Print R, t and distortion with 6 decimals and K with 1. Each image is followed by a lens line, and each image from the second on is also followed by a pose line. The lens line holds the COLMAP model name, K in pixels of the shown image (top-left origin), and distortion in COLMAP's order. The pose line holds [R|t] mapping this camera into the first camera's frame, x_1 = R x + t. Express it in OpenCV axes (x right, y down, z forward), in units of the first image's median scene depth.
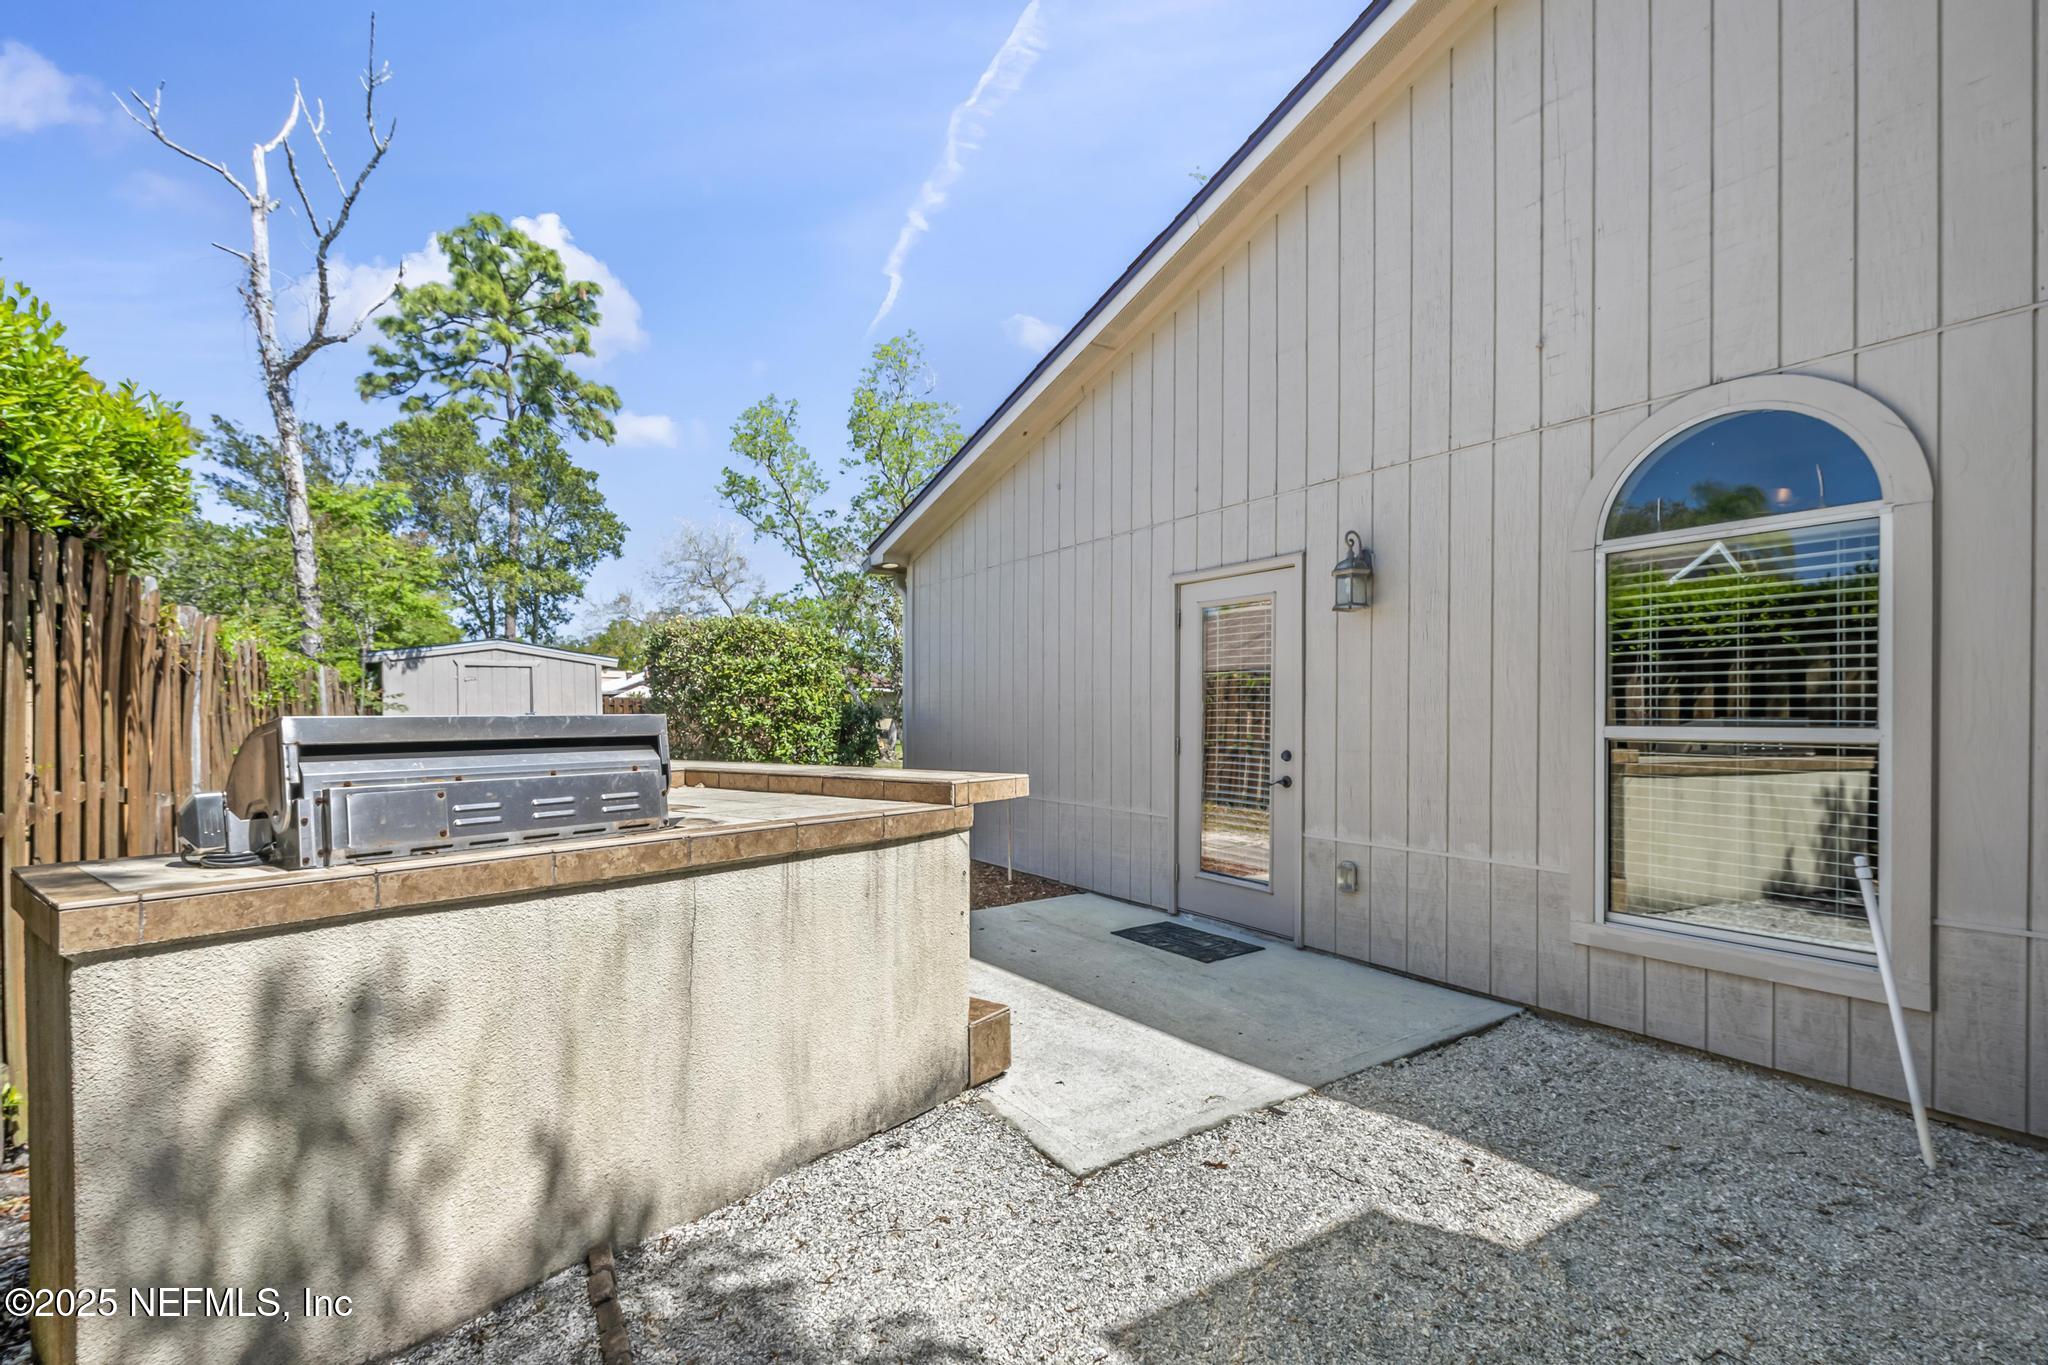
lens RADIAL K [[926.4, 0, 1028.3], [0, 926.4, 718.6], [0, 0, 1]] dist [-0.009093, -0.000268]
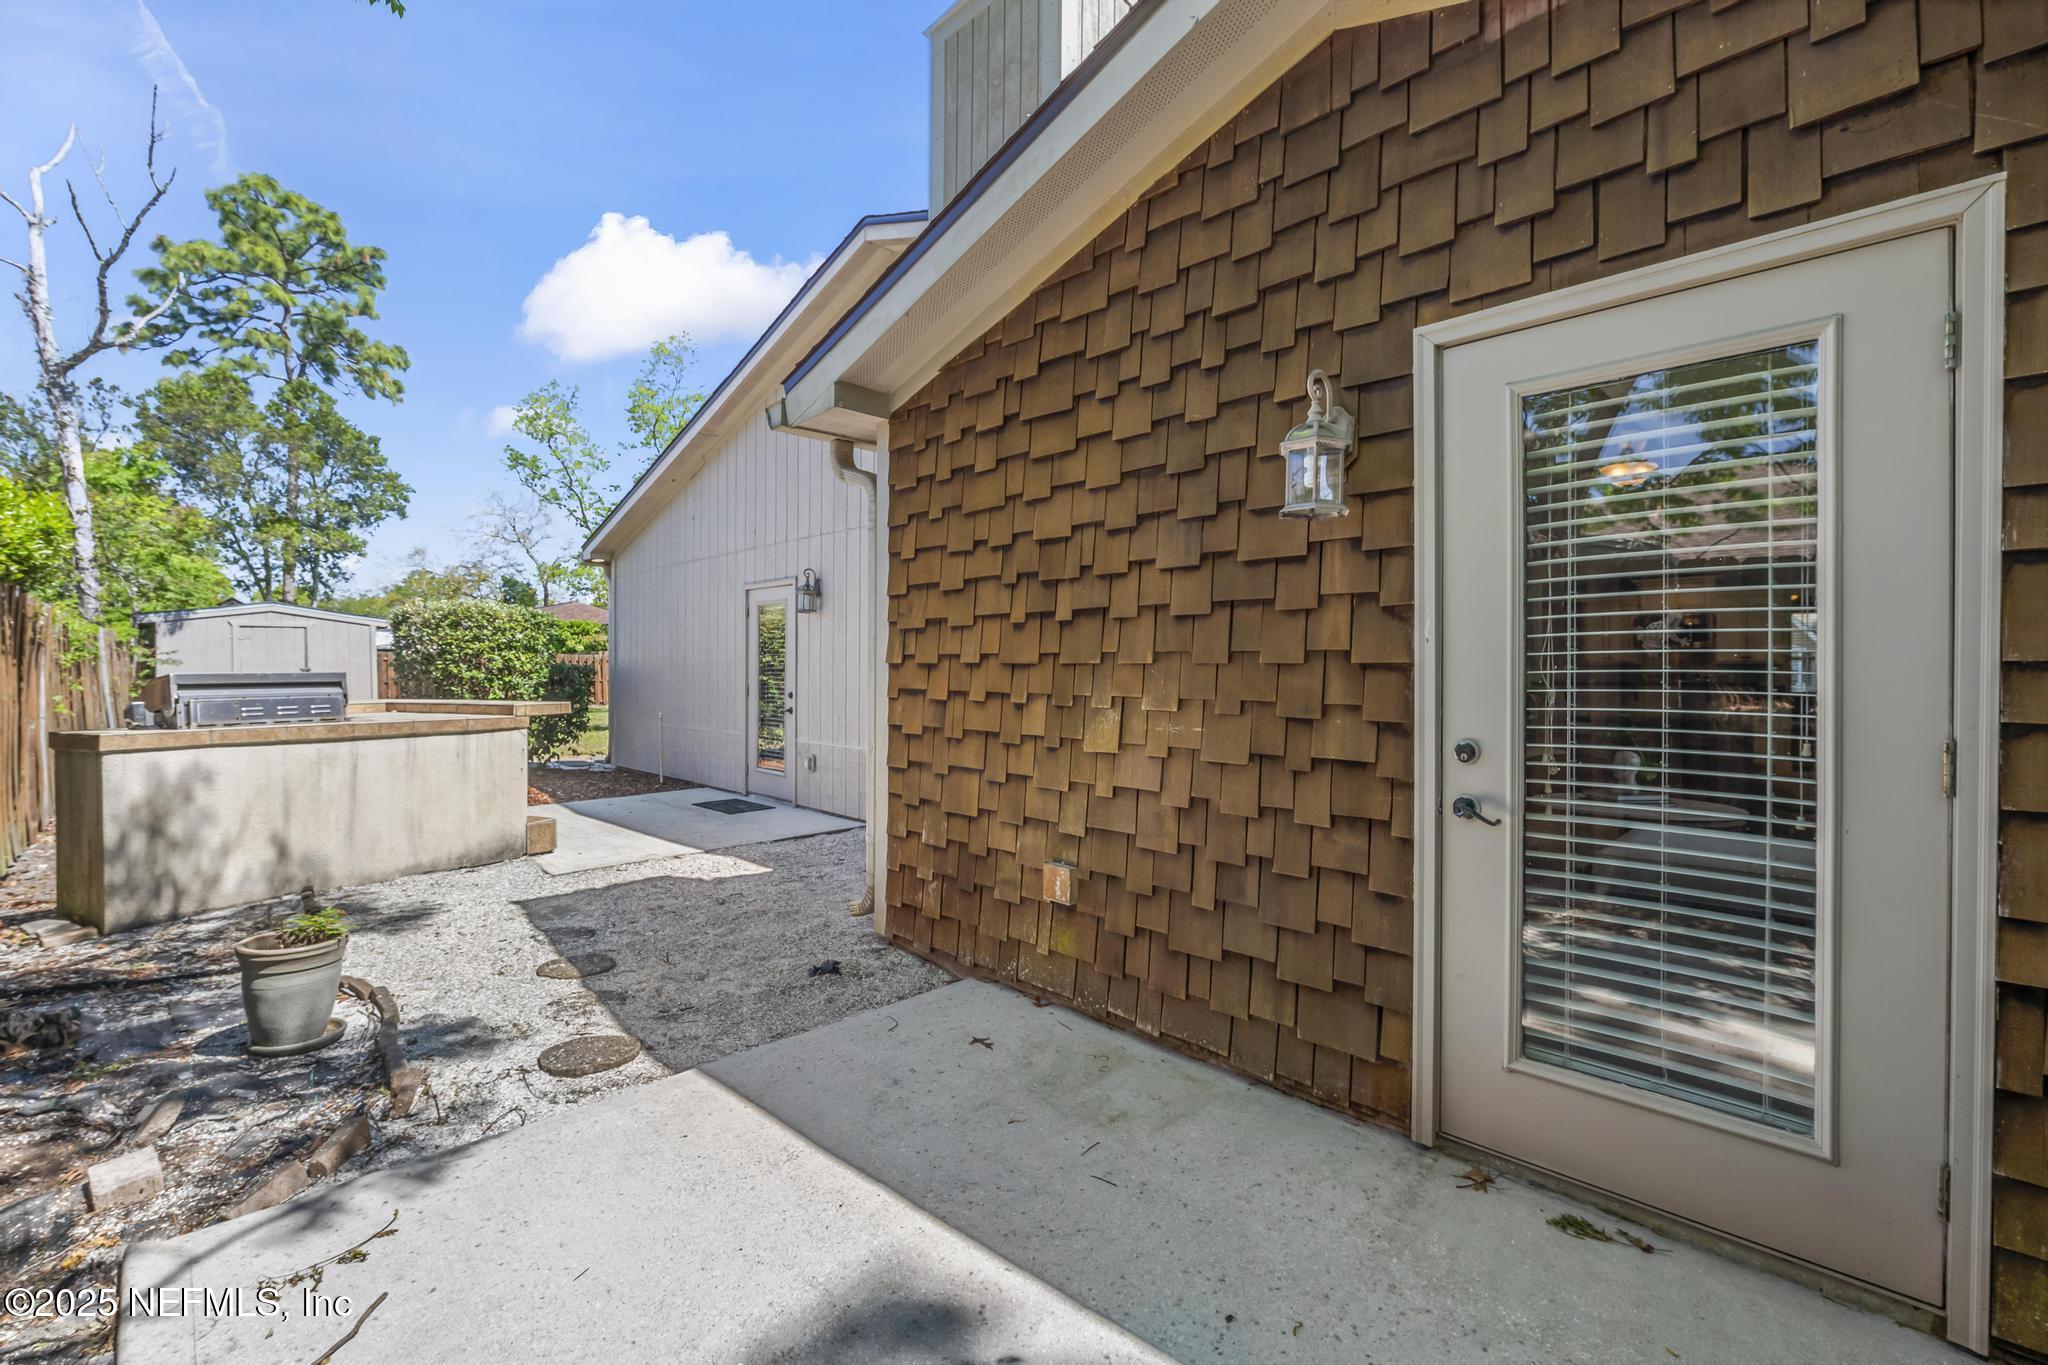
lens RADIAL K [[907.1, 0, 1033.4], [0, 907.1, 674.9], [0, 0, 1]] dist [0.012123, -0.010005]
pose [[0.985300, 0.000103, 0.170833, 0.097621], [-0.000505, 0.999997, 0.002312, -0.000399], [-0.170832, -0.002364, 0.985297, -0.163881]]
